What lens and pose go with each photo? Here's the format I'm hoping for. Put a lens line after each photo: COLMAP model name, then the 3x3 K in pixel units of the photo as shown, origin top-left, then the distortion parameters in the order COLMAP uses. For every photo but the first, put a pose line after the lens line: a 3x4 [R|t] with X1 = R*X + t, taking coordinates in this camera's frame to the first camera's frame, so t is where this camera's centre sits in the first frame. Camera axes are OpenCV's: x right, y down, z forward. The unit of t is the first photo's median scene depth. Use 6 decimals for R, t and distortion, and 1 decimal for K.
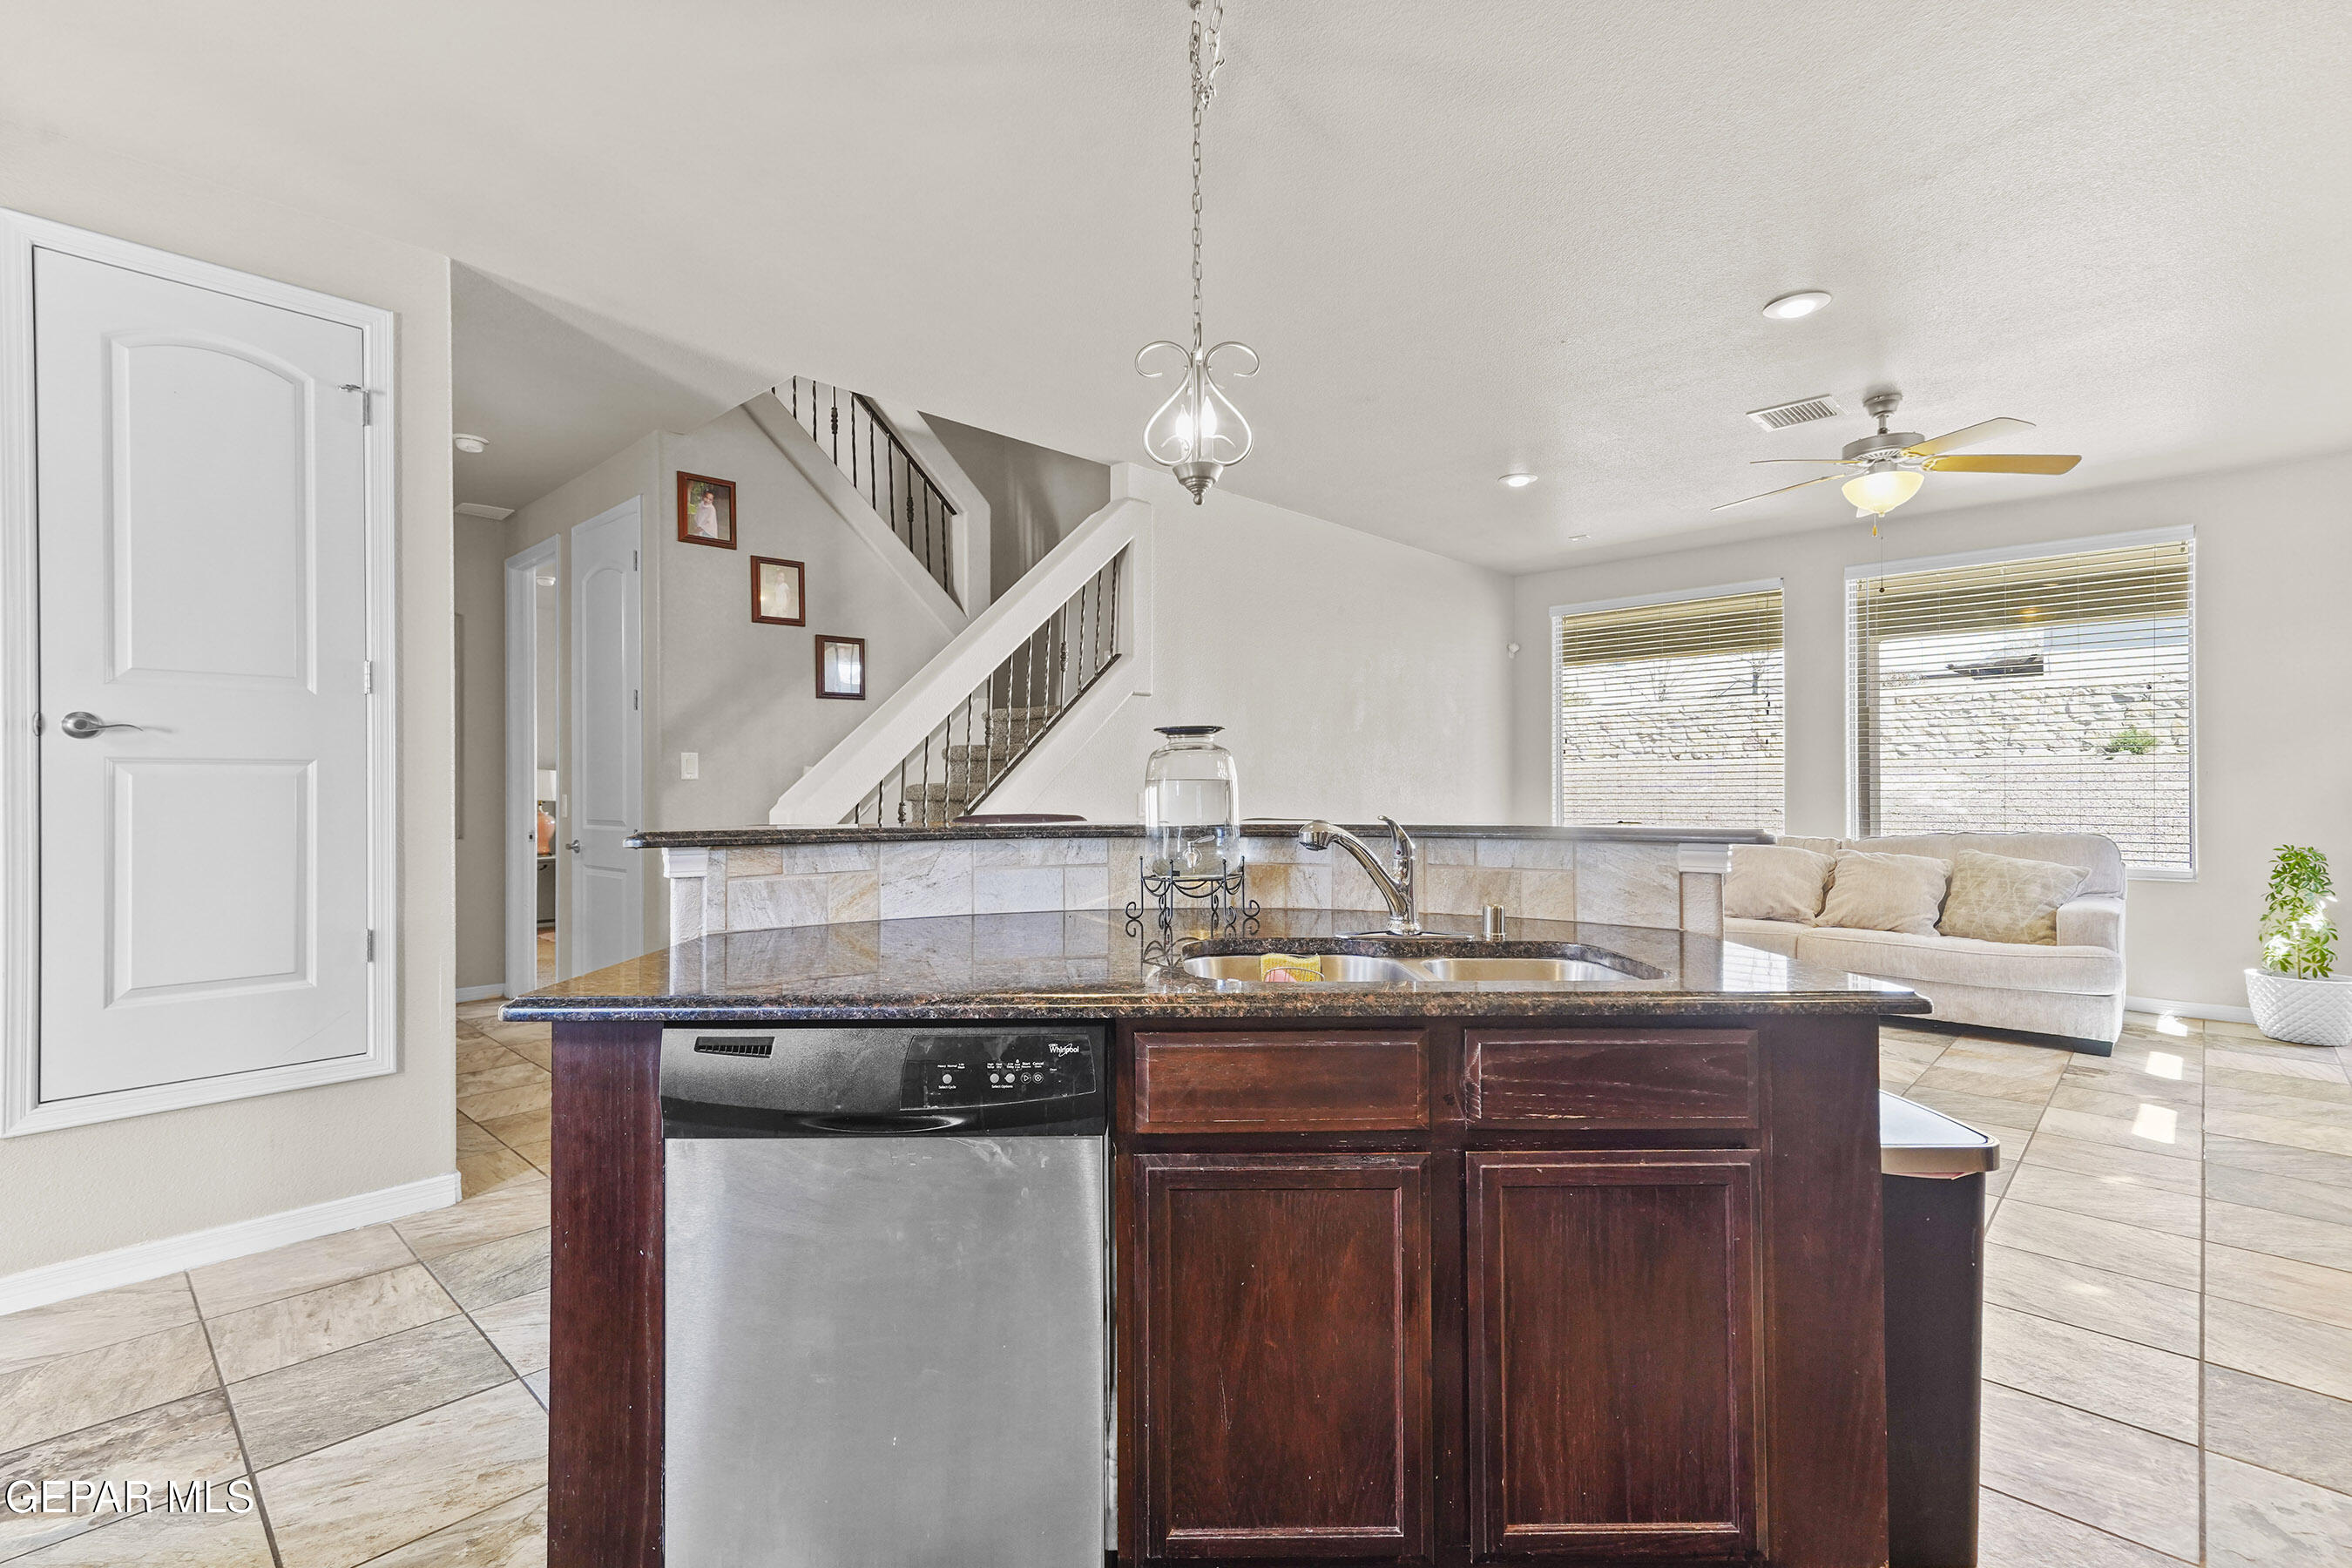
lens RADIAL K [[1066.4, 0, 1175.6], [0, 1066.4, 781.1], [0, 0, 1]] dist [0.014562, 0.001443]
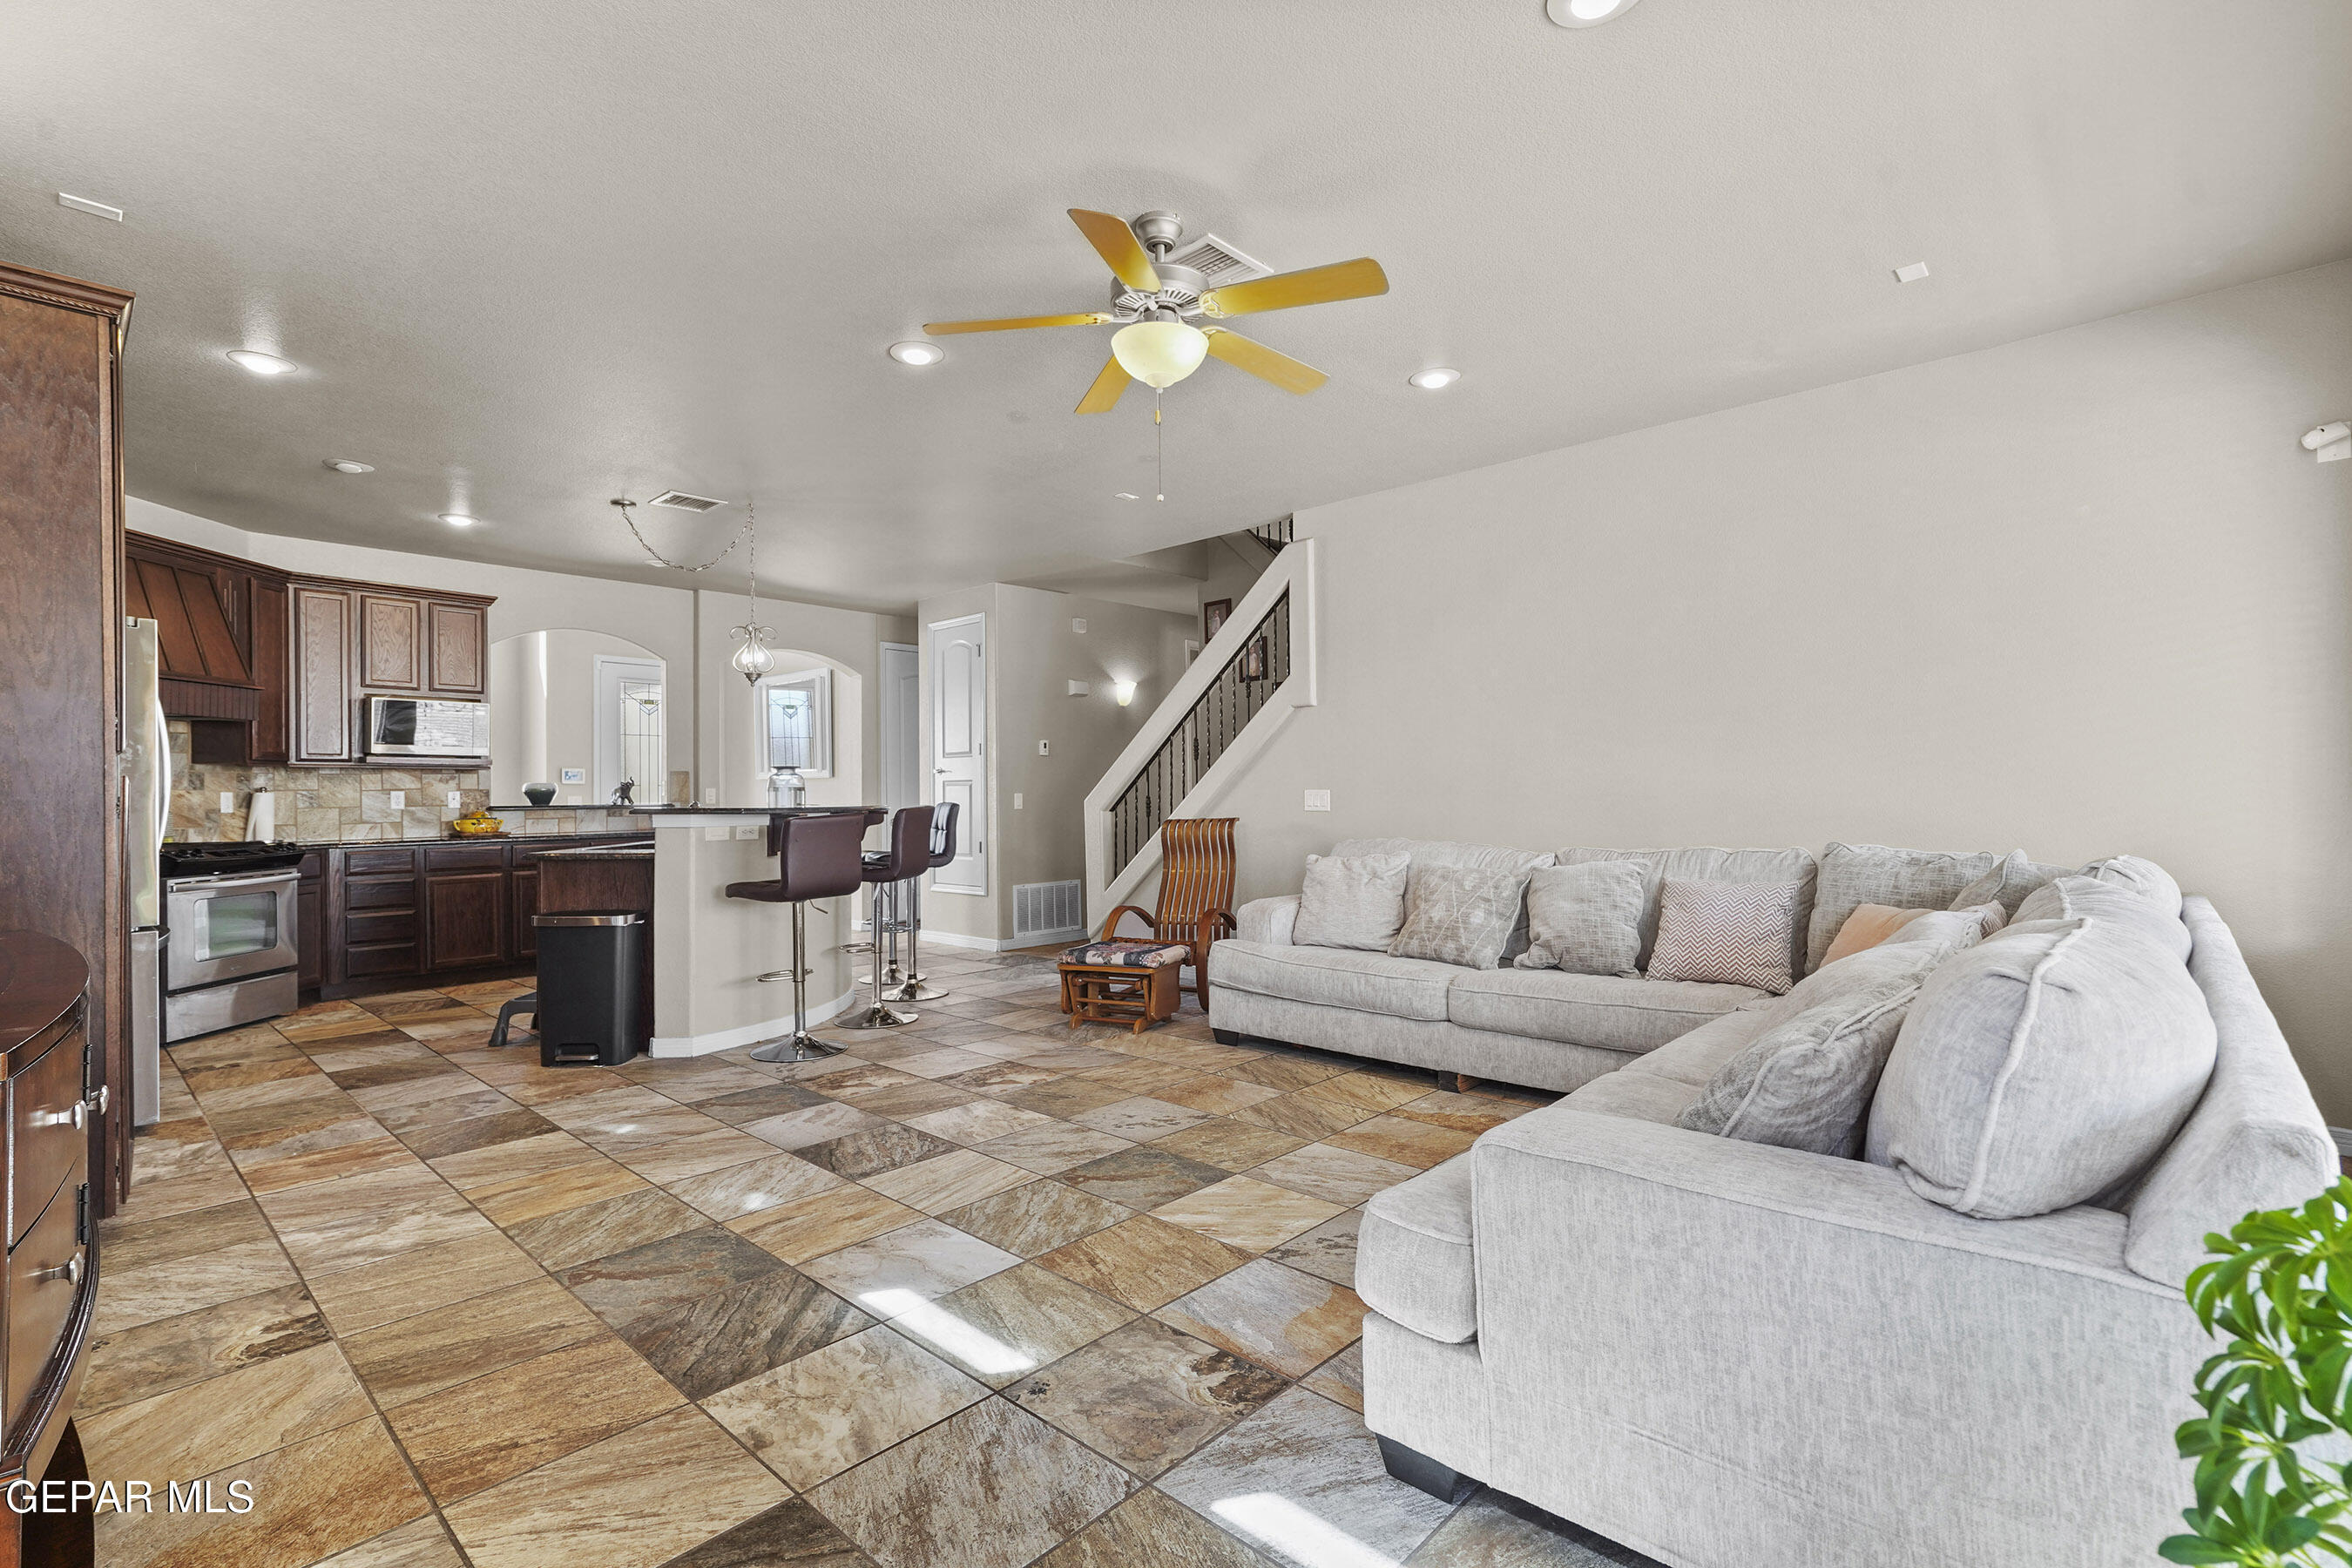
lens RADIAL K [[1066.4, 0, 1175.6], [0, 1066.4, 781.1], [0, 0, 1]] dist [0.014562, 0.001443]
pose [[0.006190, -0.009139, -0.999939, 1.247979], [0.014274, 0.999857, -0.009050, 0.010975], [0.999879, -0.014217, 0.006320, 0.926526]]
